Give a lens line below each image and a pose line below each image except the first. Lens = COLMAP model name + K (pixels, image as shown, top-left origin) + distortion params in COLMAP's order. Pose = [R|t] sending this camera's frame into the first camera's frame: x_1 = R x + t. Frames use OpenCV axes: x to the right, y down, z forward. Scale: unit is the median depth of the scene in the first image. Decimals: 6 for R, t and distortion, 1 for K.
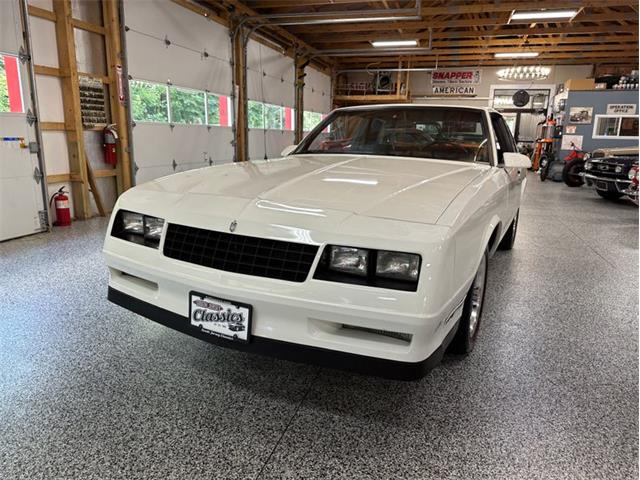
lens RADIAL K [[451.8, 0, 326.1], [0, 451.8, 236.2], [0, 0, 1]] dist [0.032288, -0.039861]
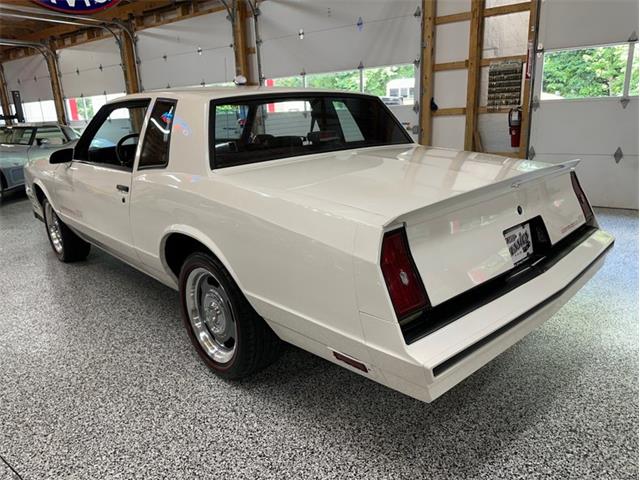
lens RADIAL K [[451.8, 0, 321.9], [0, 451.8, 239.0], [0, 0, 1]] dist [0.032288, -0.039861]
pose [[-0.350155, 0.241594, -0.904999, 0.625746], [-0.173684, 0.932665, 0.316181, -0.220042], [0.920448, 0.267897, -0.284616, 0.989264]]
